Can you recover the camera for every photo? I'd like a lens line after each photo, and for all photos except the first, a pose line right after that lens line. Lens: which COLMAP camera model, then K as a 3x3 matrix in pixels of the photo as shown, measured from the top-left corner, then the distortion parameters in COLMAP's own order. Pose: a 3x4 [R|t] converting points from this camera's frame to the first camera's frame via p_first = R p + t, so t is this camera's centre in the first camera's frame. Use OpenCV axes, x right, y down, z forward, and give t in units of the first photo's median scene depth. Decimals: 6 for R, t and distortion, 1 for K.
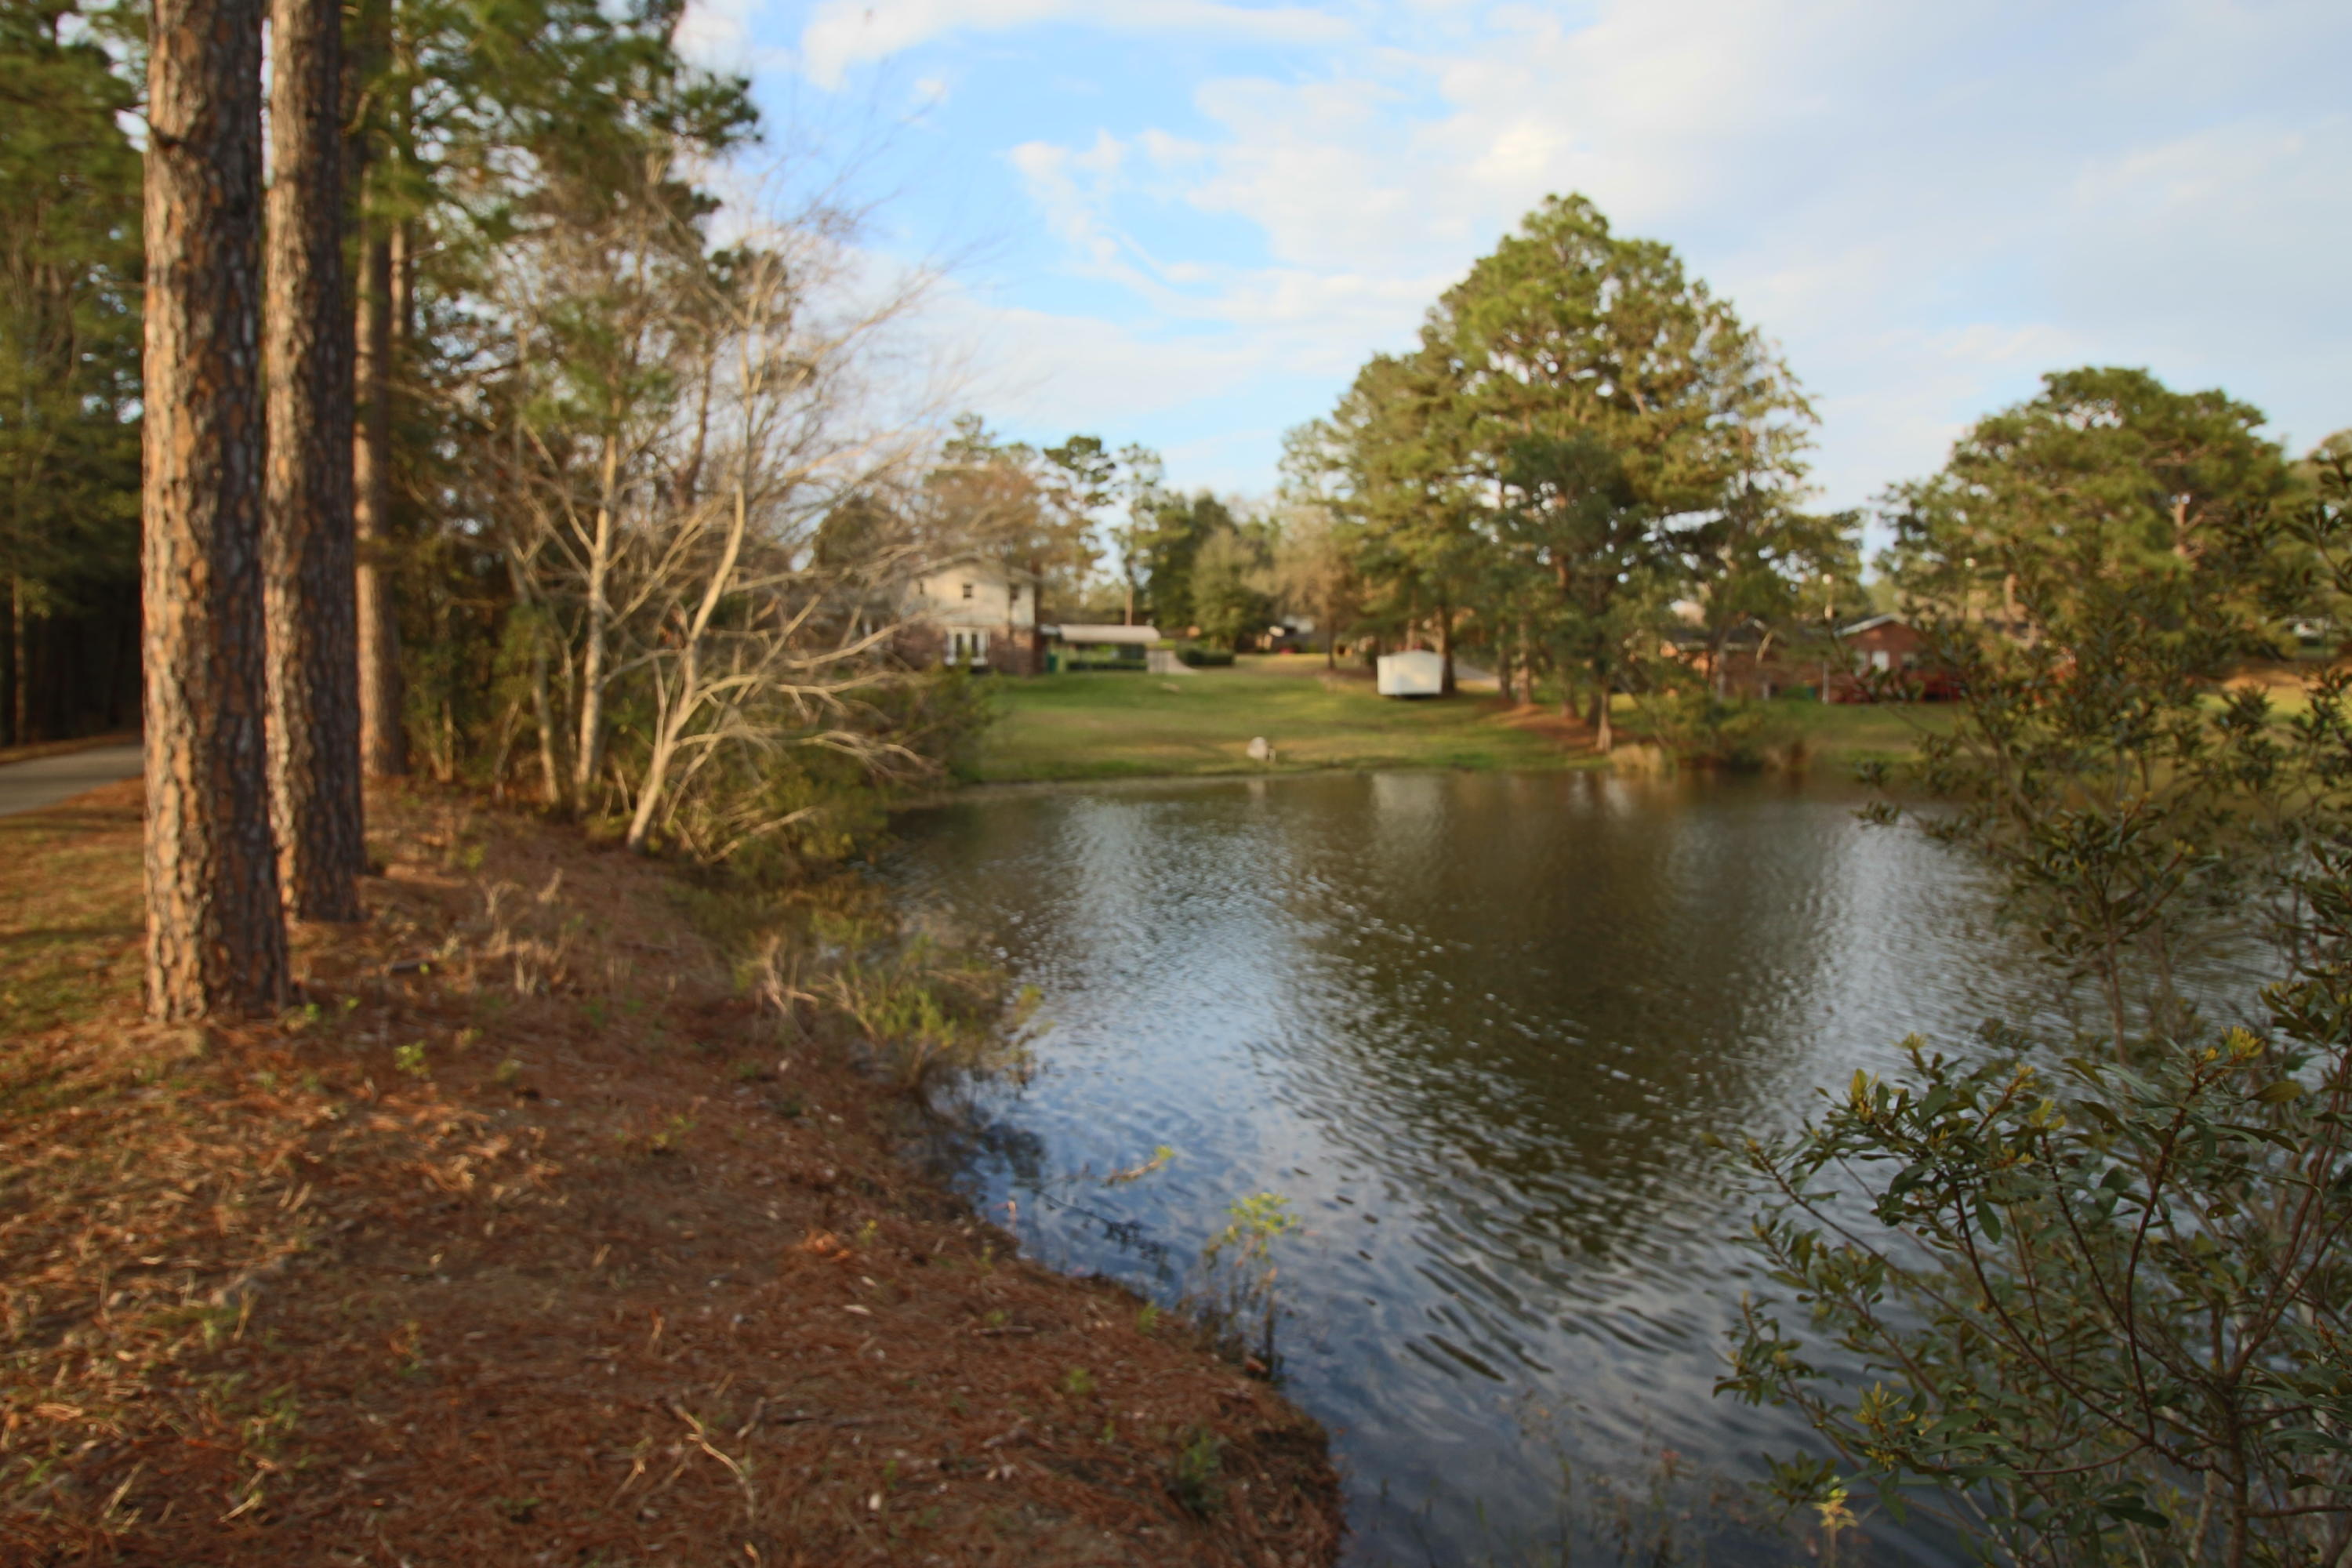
lens RADIAL K [[1252.3, 0, 1179.0], [0, 1252.3, 734.1], [0, 0, 1]] dist [-0.000031, -0.015925]
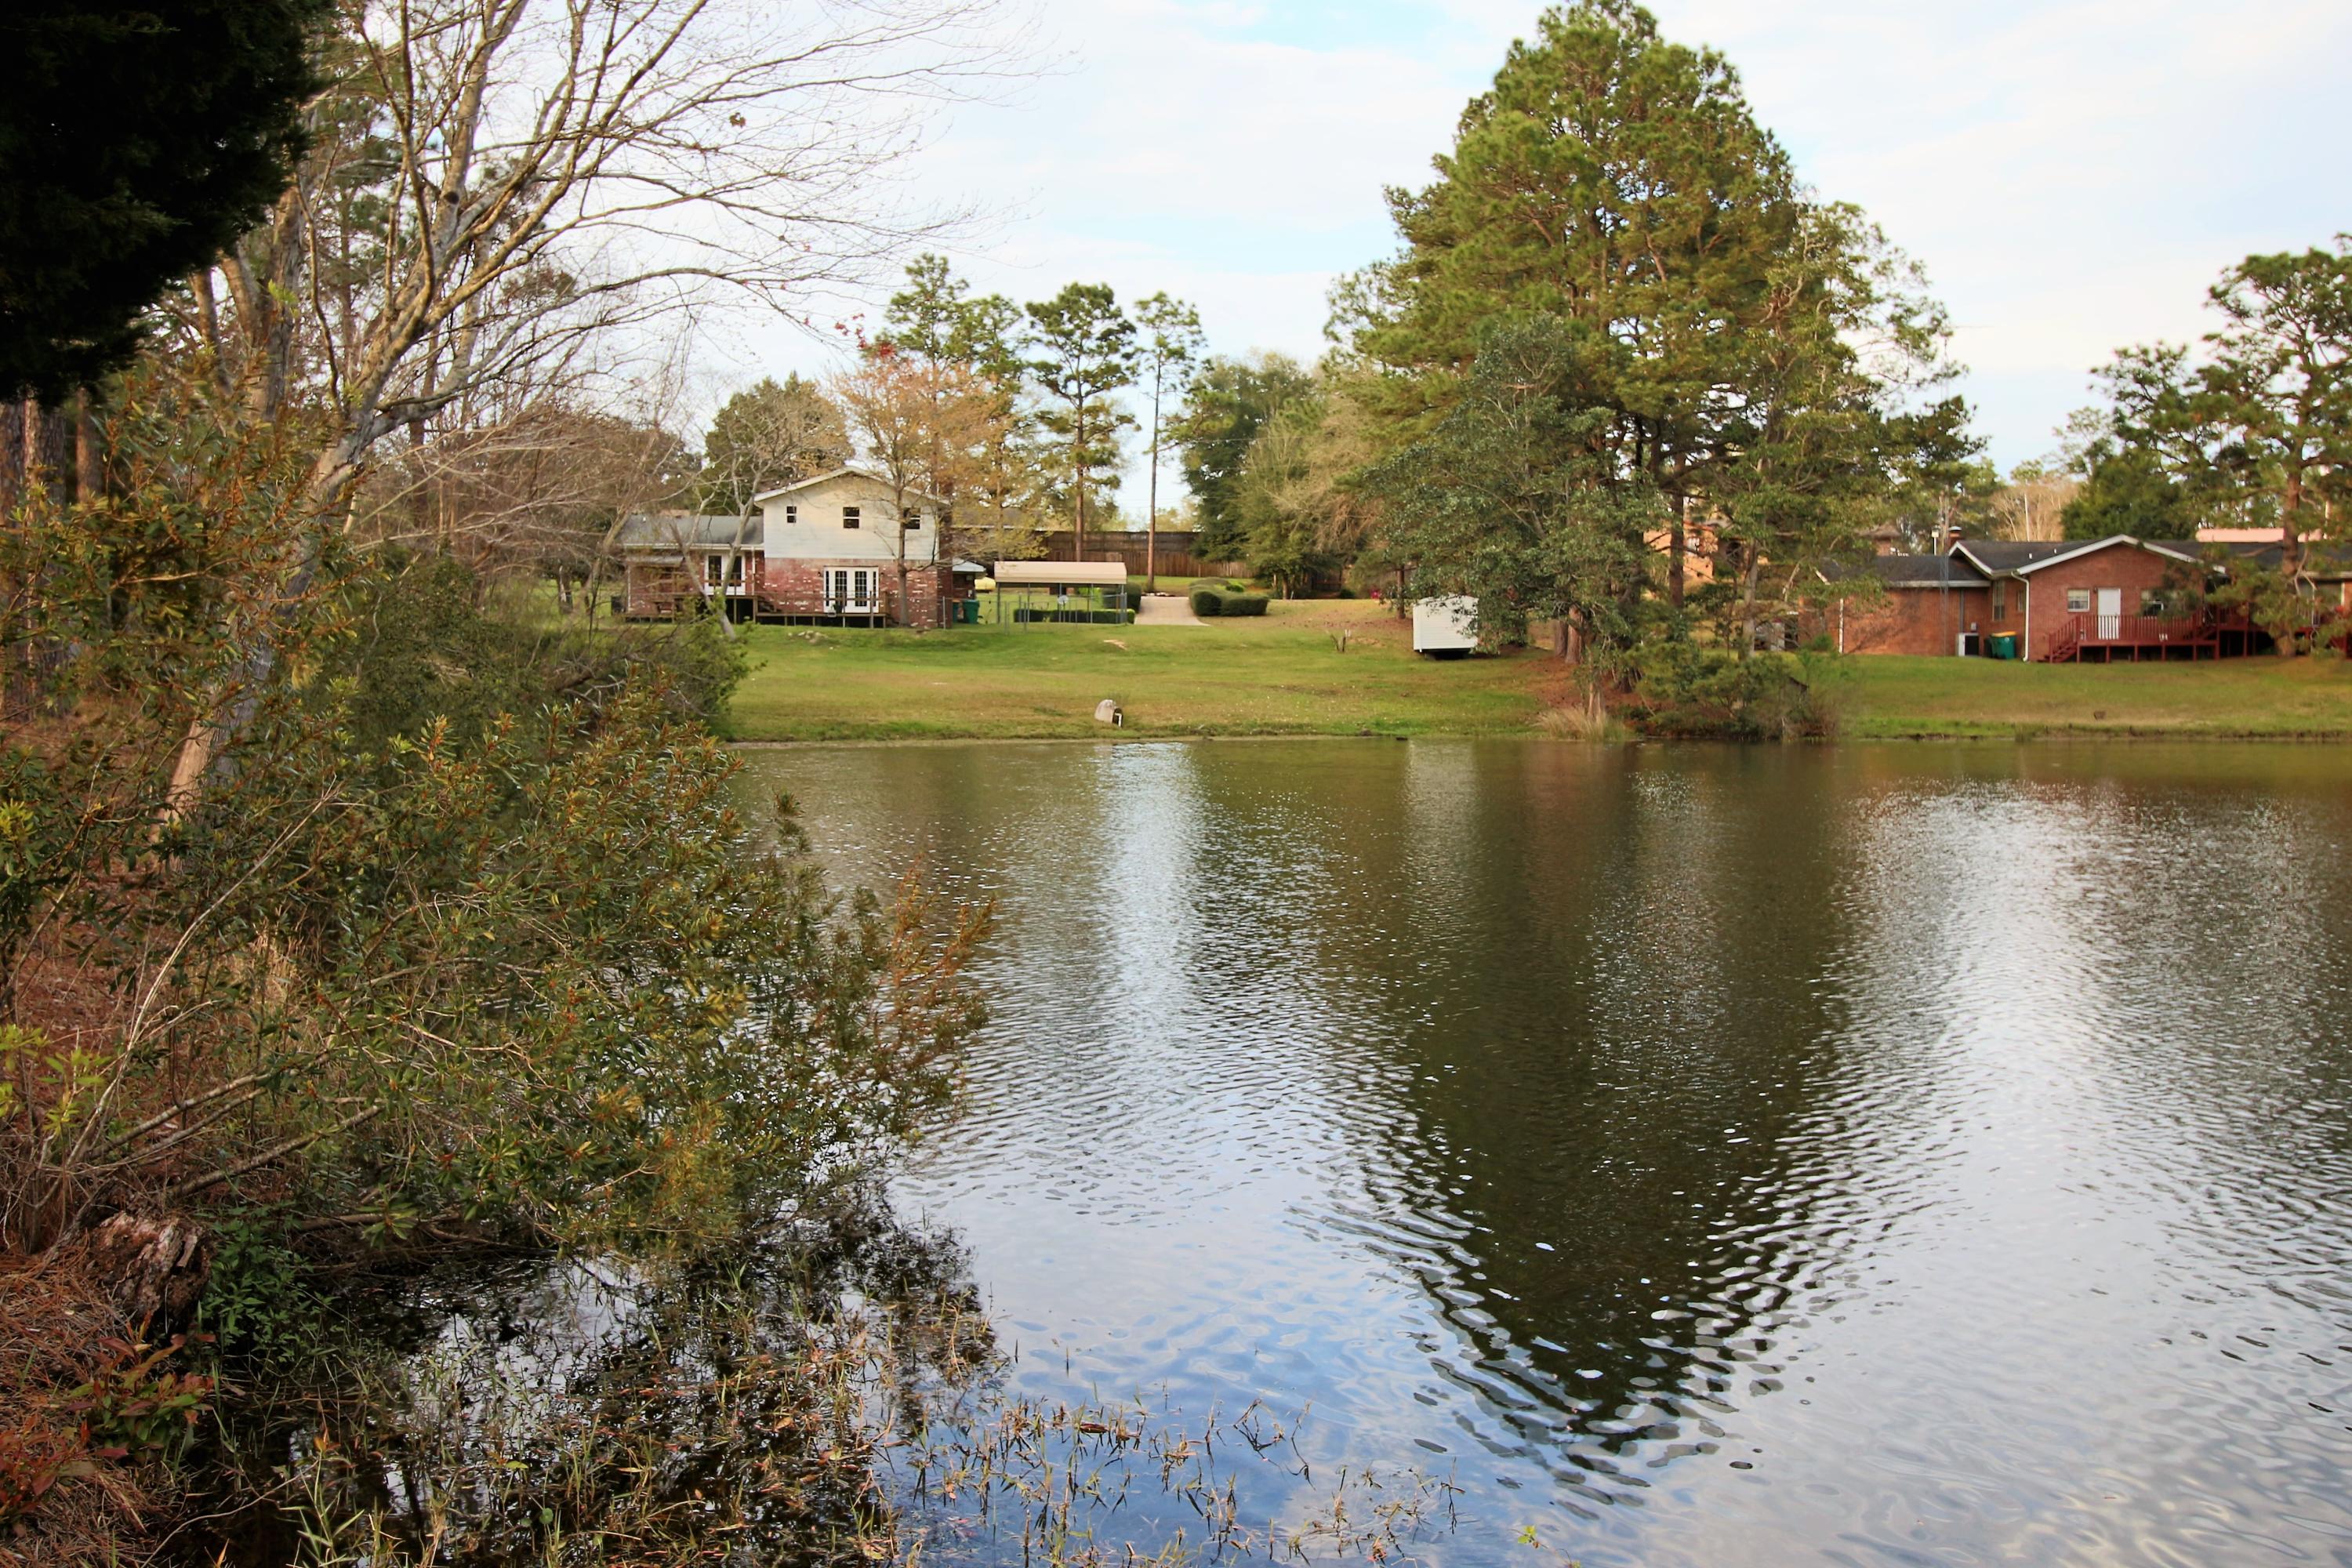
lens RADIAL K [[2185.3, 0, 1176.0], [0, 2185.3, 784.0], [0, 0, 1]] dist [0.017292, -0.001637]
pose [[0.990786, 0.007664, -0.135220, 0.162032], [-0.004951, 0.999780, 0.020388, 0.016297], [0.135347, -0.019531, 0.990606, -0.235162]]
